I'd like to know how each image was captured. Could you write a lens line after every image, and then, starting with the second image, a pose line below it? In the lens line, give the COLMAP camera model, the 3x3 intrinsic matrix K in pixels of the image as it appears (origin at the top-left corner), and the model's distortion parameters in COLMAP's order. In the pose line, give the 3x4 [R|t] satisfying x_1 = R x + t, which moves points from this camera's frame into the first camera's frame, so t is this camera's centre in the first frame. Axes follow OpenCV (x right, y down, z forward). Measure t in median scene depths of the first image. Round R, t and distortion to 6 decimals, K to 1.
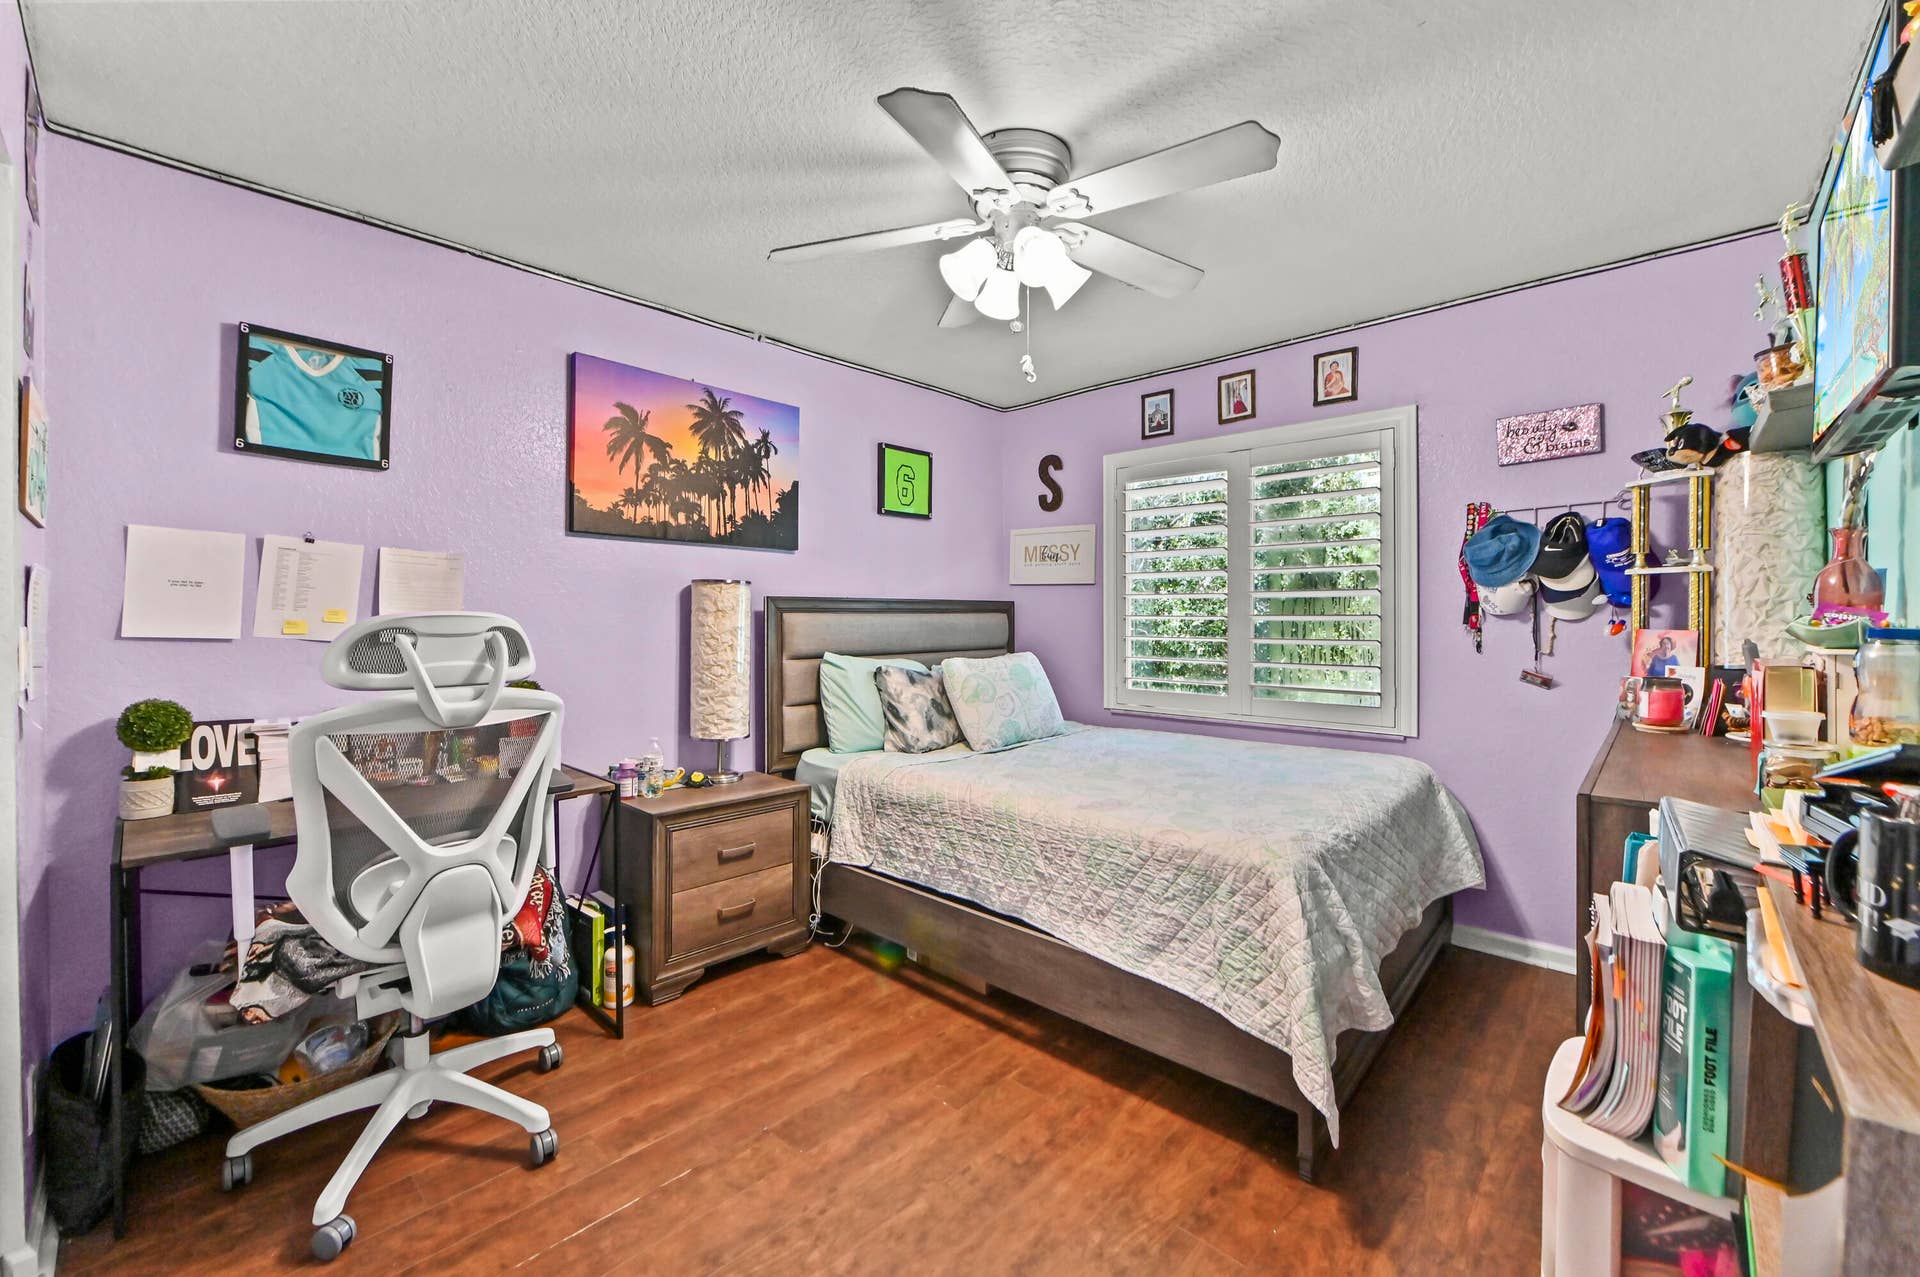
lens RADIAL K [[775.6, 0, 958.0], [0, 775.6, 623.4], [0, 0, 1]] dist [-0.009932, -0.000477]
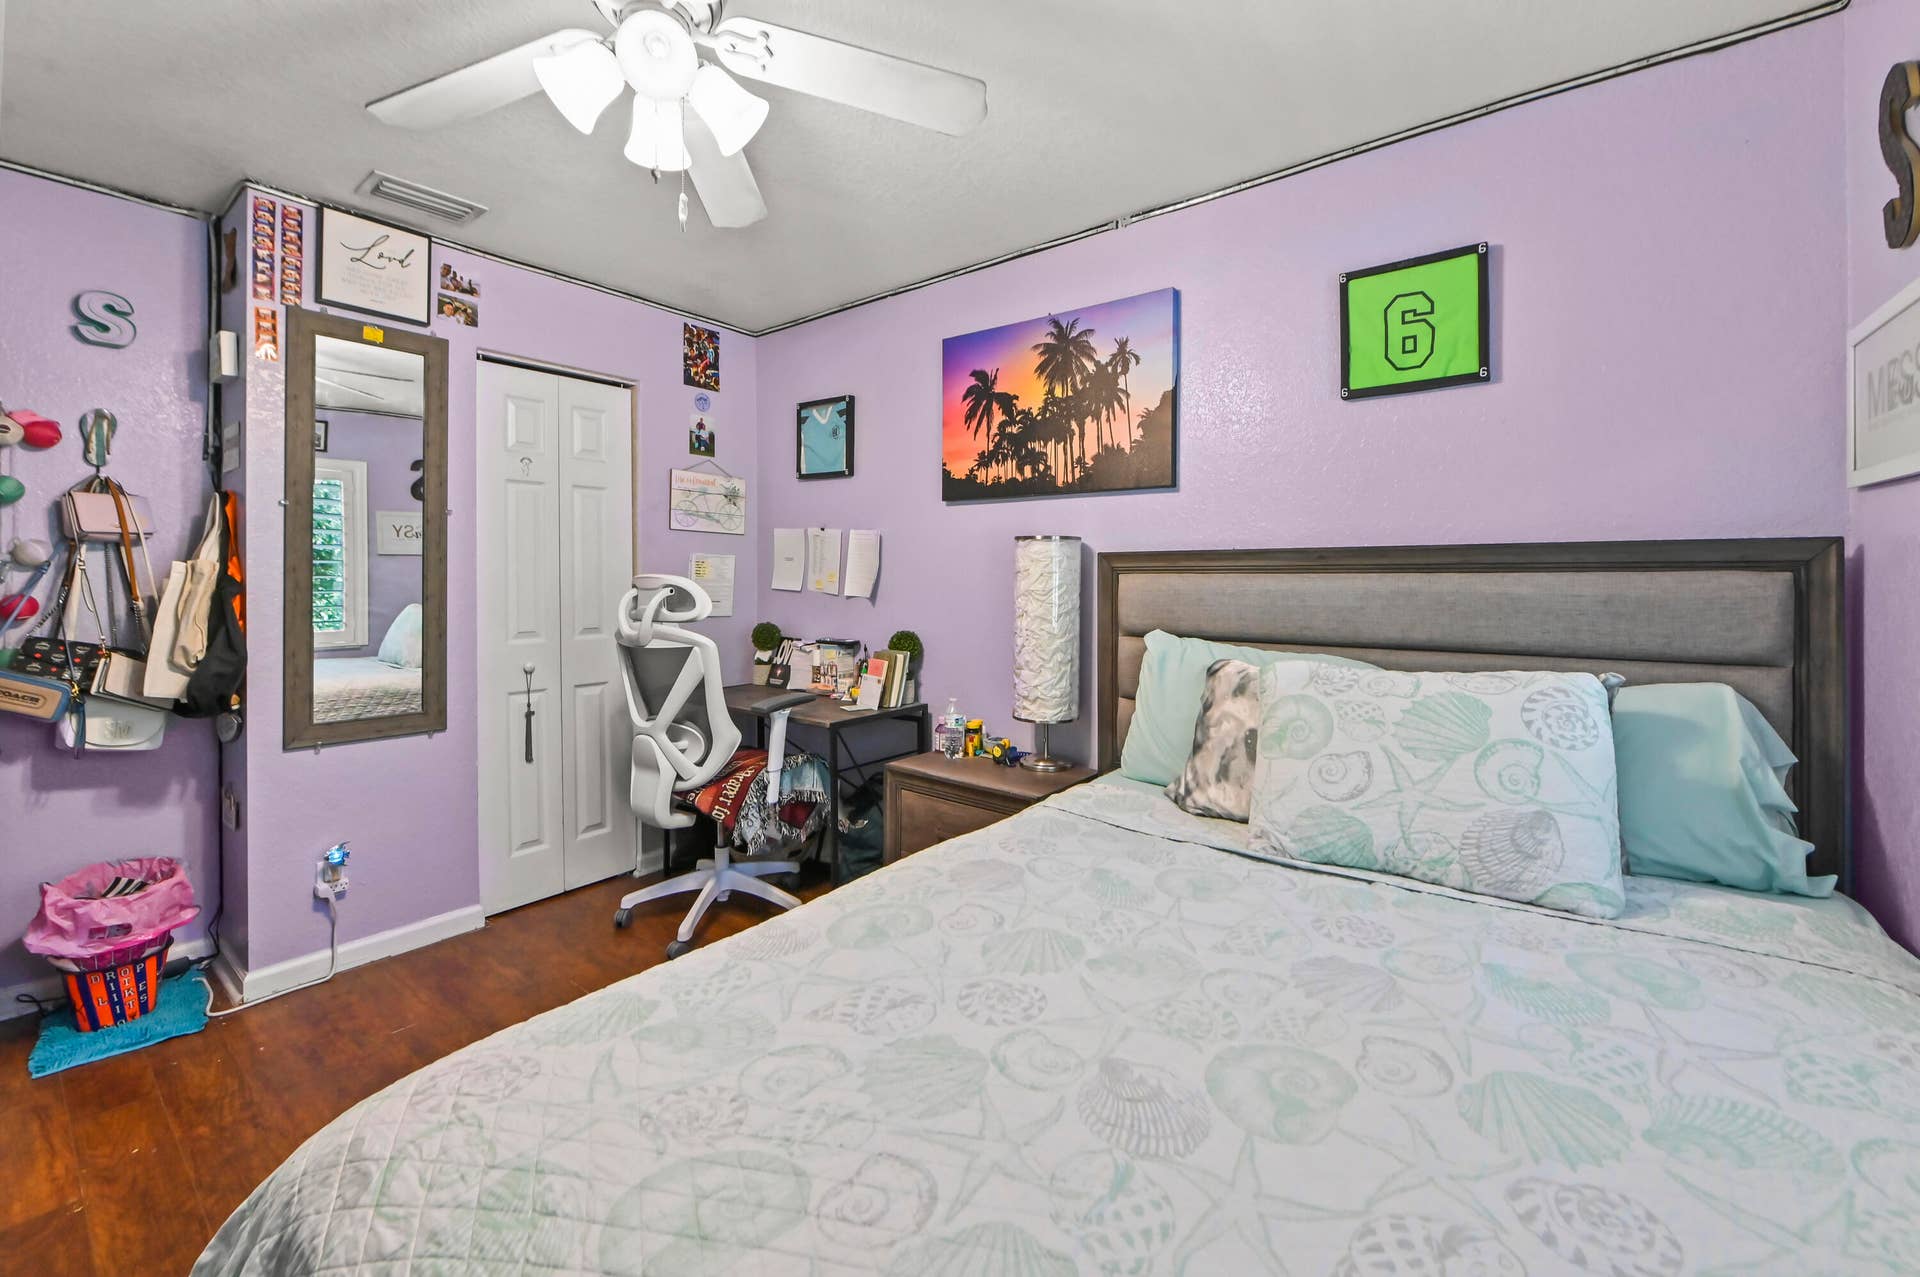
lens RADIAL K [[775.6, 0, 938.4], [0, 775.6, 578.0], [0, 0, 1]] dist [-0.009932, -0.000477]
pose [[0.080507, 0.007044, -0.996729, 0.549216], [-0.003841, 0.999970, 0.006756, -0.014315], [0.996747, 0.003284, 0.080532, 0.805613]]
